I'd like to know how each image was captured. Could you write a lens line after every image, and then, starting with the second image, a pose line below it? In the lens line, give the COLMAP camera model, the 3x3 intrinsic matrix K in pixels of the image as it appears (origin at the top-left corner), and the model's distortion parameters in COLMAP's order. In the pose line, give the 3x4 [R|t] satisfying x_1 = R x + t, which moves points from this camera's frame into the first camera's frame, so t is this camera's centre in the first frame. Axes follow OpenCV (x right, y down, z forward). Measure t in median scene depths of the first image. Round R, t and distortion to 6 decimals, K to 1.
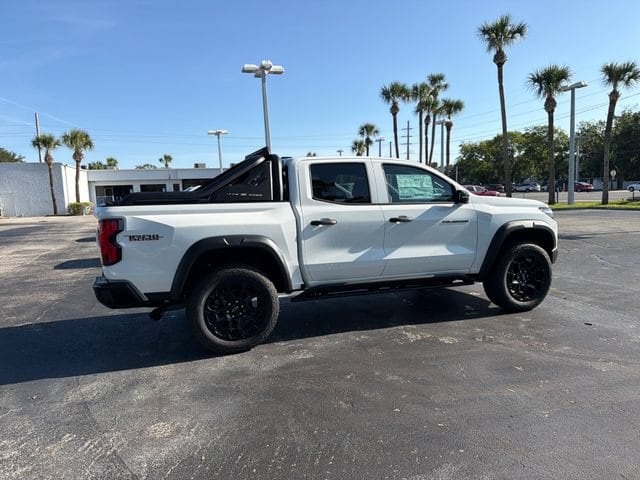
lens RADIAL K [[449.7, 0, 315.4], [0, 449.7, 242.8], [0, 0, 1]] dist [0.066641, -0.082583]
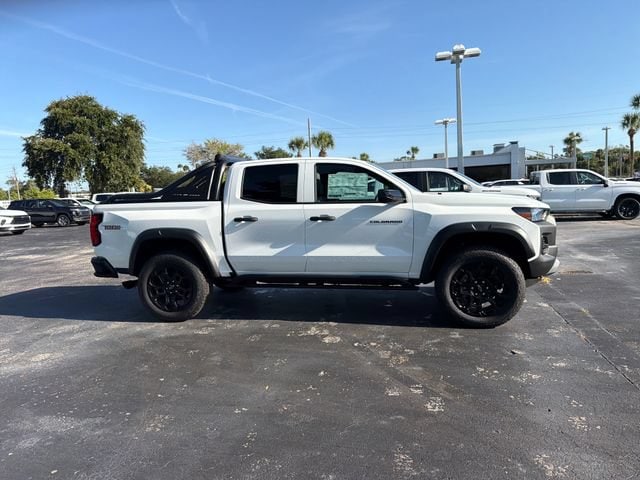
lens RADIAL K [[449.7, 0, 315.4], [0, 449.7, 242.8], [0, 0, 1]] dist [0.066641, -0.082583]
pose [[0.850836, 0.052679, -0.522784, 0.711946], [-0.041291, 0.998588, 0.033422, -0.029755], [0.523806, -0.006850, 0.851810, 0.122497]]
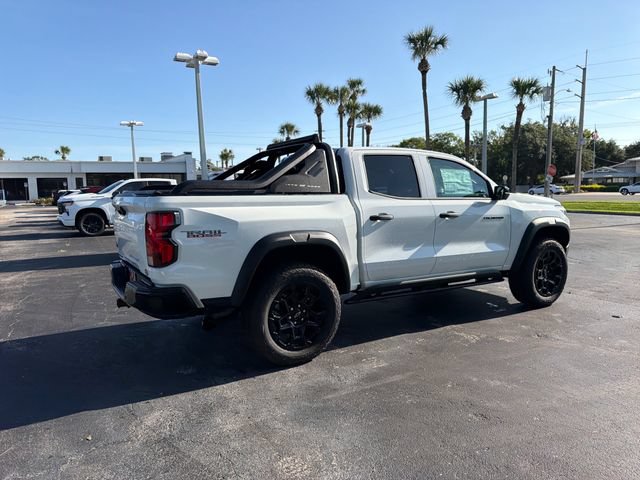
lens RADIAL K [[447.0, 0, 314.4], [0, 447.0, 237.8], [0, 0, 1]] dist [0.098224, -0.154689]
pose [[0.980790, -0.001792, 0.195057, -0.278831], [0.003550, 0.999956, -0.008663, 0.003801], [-0.195033, 0.009189, 0.980754, 0.114576]]
